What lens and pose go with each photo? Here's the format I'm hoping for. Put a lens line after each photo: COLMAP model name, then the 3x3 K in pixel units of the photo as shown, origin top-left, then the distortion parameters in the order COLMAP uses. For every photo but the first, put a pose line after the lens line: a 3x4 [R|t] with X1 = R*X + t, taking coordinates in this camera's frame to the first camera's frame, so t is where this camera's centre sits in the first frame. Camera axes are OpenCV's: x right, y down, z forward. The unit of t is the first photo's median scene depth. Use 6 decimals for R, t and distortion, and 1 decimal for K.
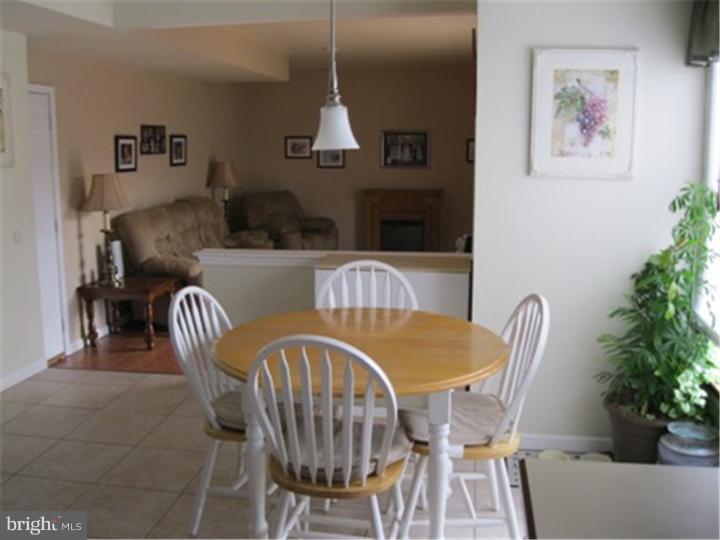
lens RADIAL K [[736.9, 0, 360.0], [0, 736.9, 270.0], [0, 0, 1]] dist [-0.114084, 0.041819]
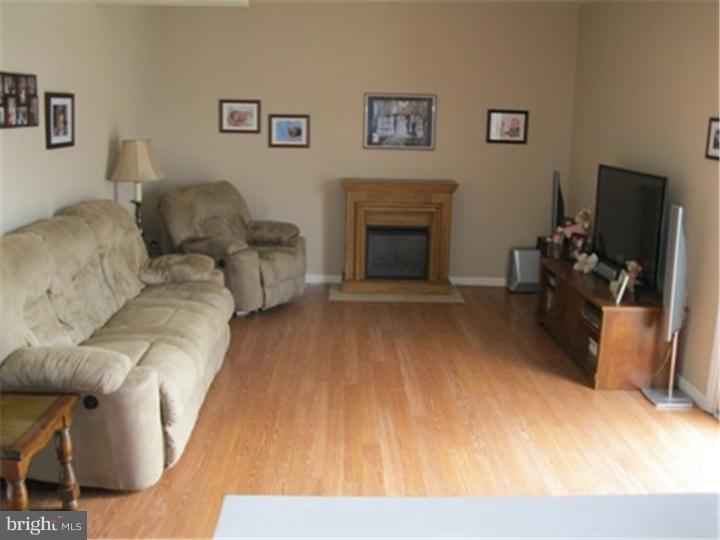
lens RADIAL K [[736.9, 0, 360.0], [0, 736.9, 270.0], [0, 0, 1]] dist [-0.114084, 0.041819]
pose [[0.985281, -0.015979, 0.170194, -0.103353], [0.008724, 0.999024, 0.043292, -0.062074], [-0.170719, -0.041170, 0.984459, 0.359805]]
